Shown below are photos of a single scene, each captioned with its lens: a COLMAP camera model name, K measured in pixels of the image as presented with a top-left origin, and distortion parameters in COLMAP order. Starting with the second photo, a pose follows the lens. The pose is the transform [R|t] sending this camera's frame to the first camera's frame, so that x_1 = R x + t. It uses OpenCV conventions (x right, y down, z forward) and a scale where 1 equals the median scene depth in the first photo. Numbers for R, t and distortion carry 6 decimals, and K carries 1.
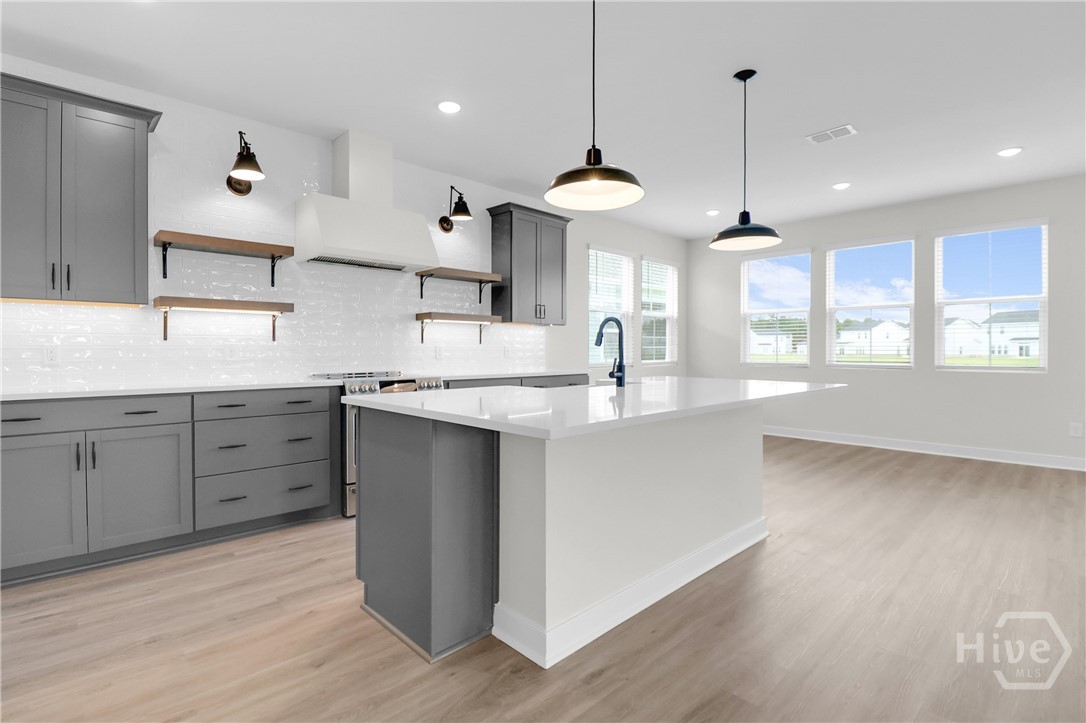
lens RADIAL K [[520.5, 0, 537.8], [0, 520.5, 350.3], [0, 0, 1]] dist [-0.003624, -0.000903]
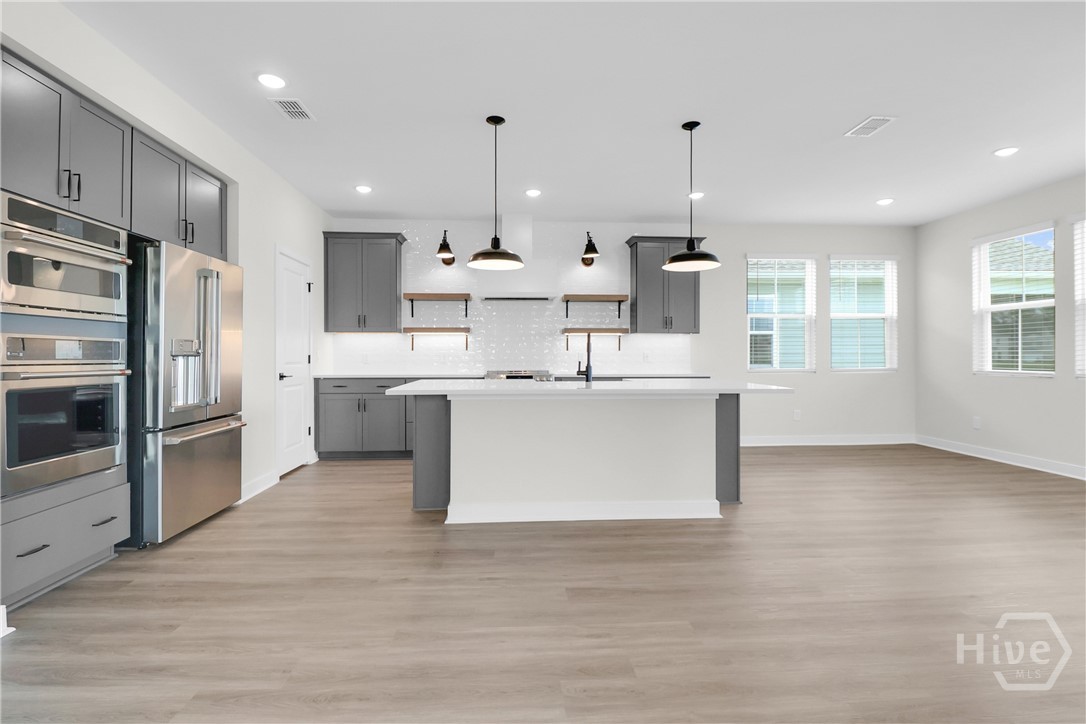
lens RADIAL K [[520.5, 0, 537.8], [0, 520.5, 350.8], [0, 0, 1]] dist [-0.003624, -0.000903]
pose [[0.759356, -0.007315, -0.650634, 0.611276], [0.000705, 0.999945, -0.010419, 0.001029], [0.650675, 0.007453, 0.759320, -0.090872]]
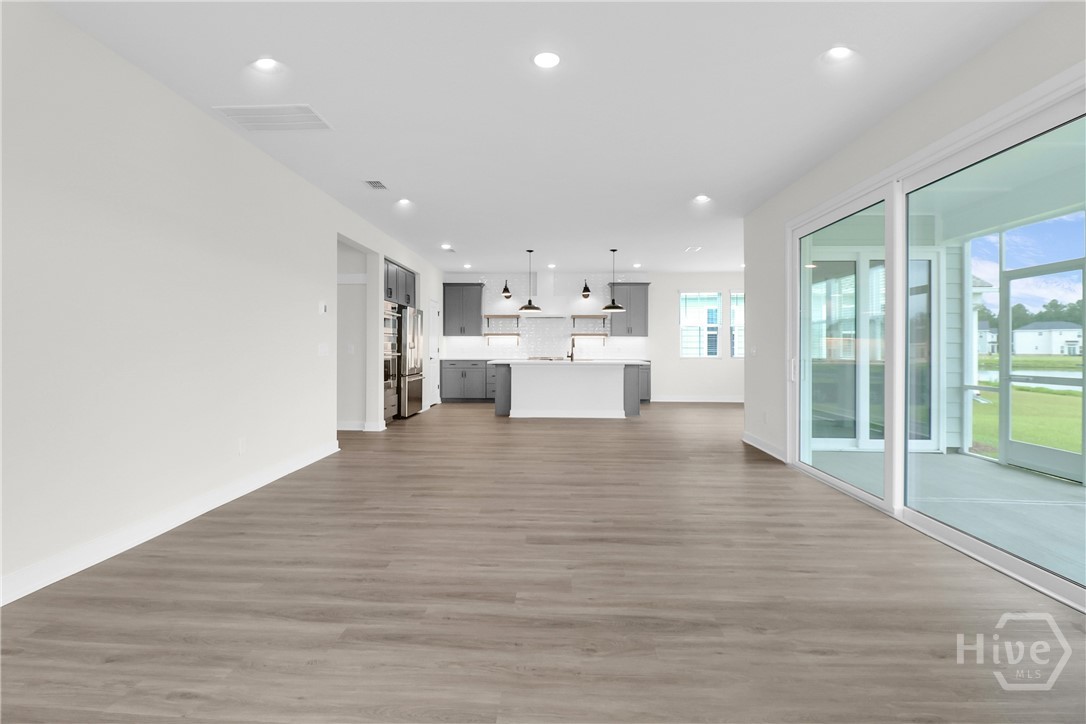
lens RADIAL K [[547.6, 0, 541.8], [0, 547.6, 352.2], [0, 0, 1]] dist [0.003433, -0.000036]
pose [[0.696751, 0.005994, -0.717288, 1.519089], [-0.003002, 0.999981, 0.005440, 0.000842], [0.717307, -0.001637, 0.696756, -0.900029]]
